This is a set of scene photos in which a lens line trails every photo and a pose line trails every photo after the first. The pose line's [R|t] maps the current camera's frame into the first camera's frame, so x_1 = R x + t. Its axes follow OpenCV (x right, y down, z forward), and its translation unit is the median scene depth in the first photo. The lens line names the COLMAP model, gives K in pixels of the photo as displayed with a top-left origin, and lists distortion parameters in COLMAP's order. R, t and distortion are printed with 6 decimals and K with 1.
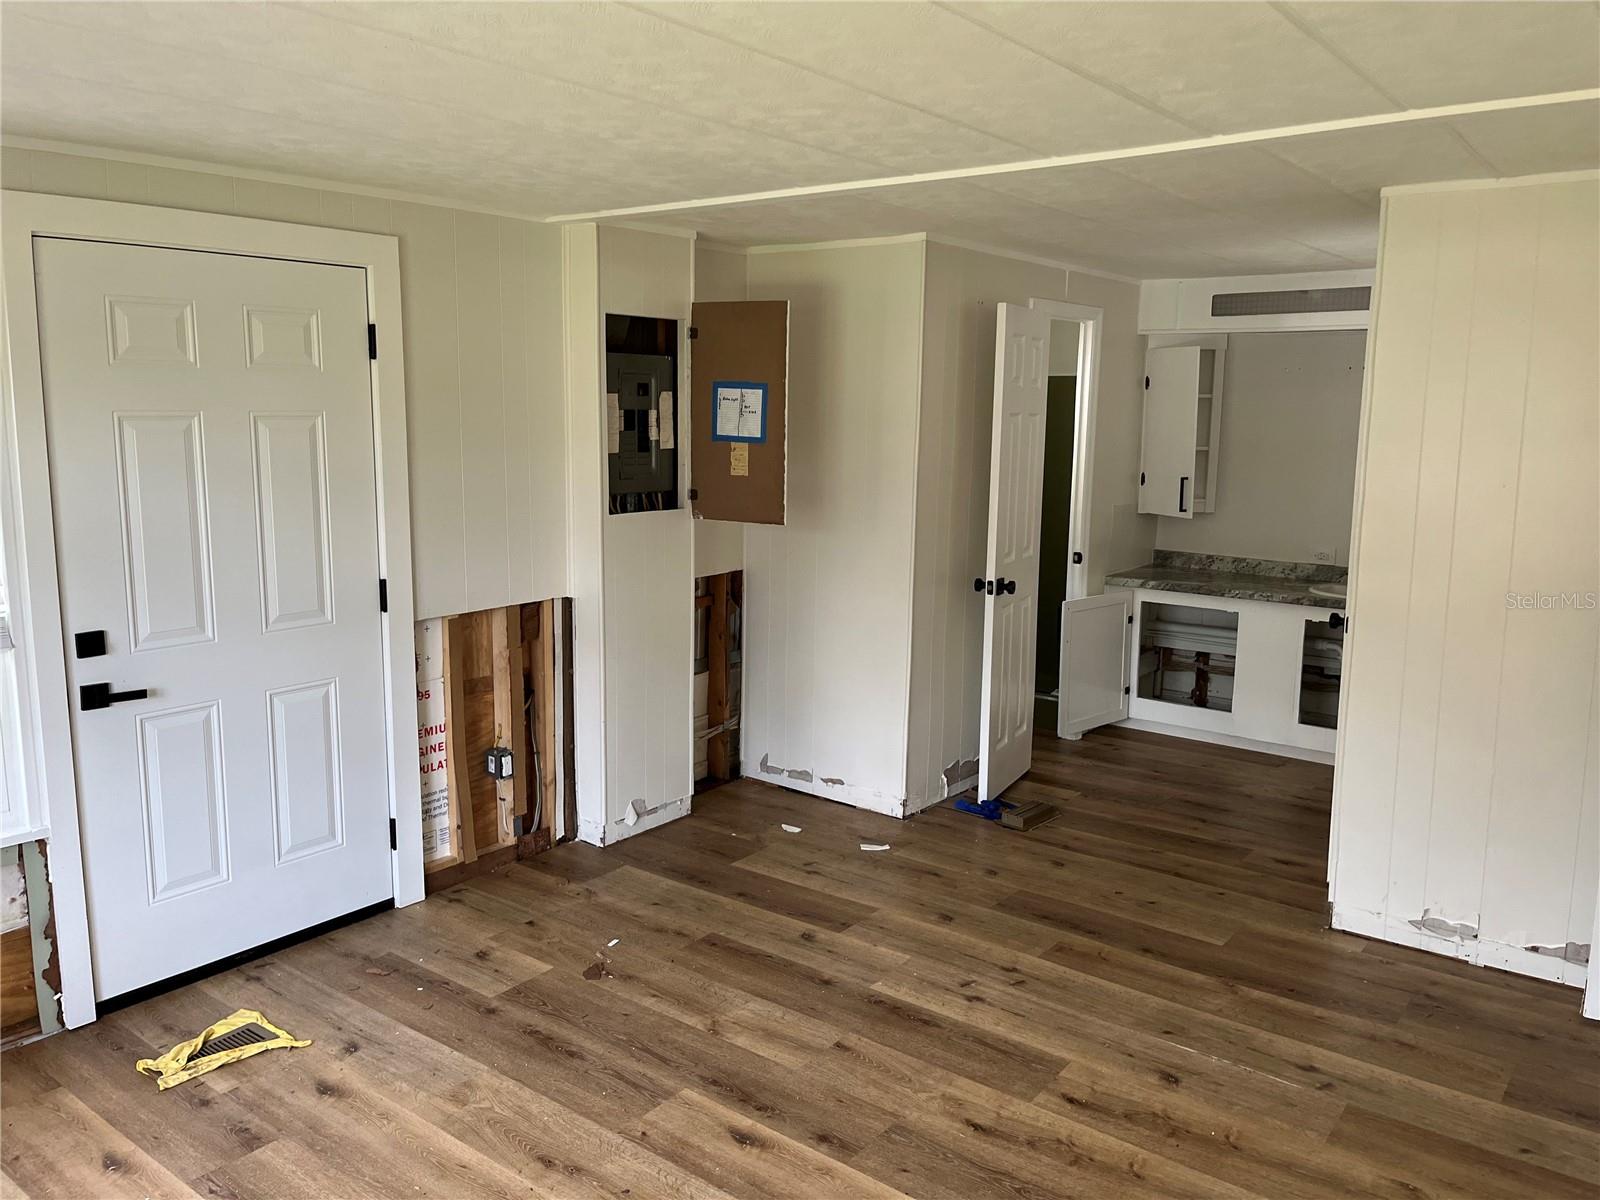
lens RADIAL K [[1255.8, 0, 800.0], [0, 1255.8, 600.0], [0, 0, 1]] dist [0.077877, -0.085219]
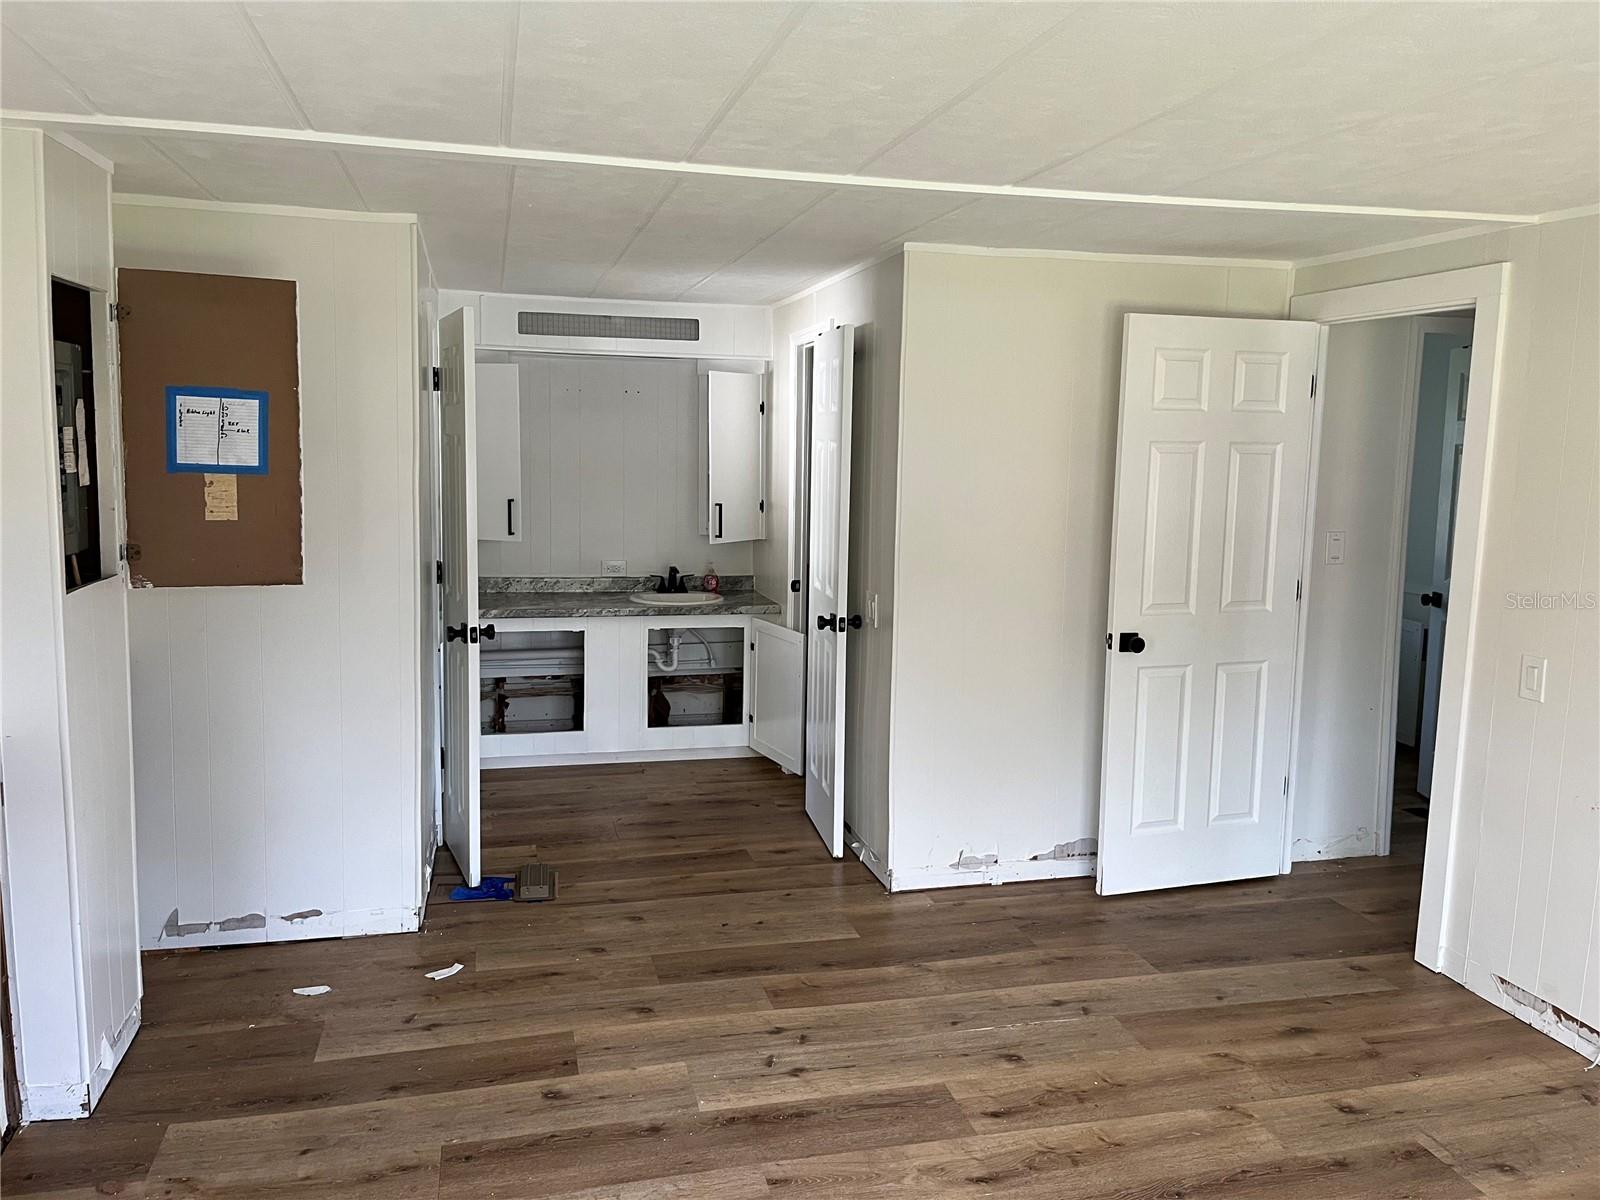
lens RADIAL K [[1255.8, 0, 800.0], [0, 1255.8, 600.0], [0, 0, 1]] dist [0.077877, -0.085219]
pose [[0.602300, -0.103835, 0.791488, -0.442457], [0.109738, 0.992861, 0.046746, -0.055365], [-0.790691, 0.058702, 0.609395, 0.329450]]
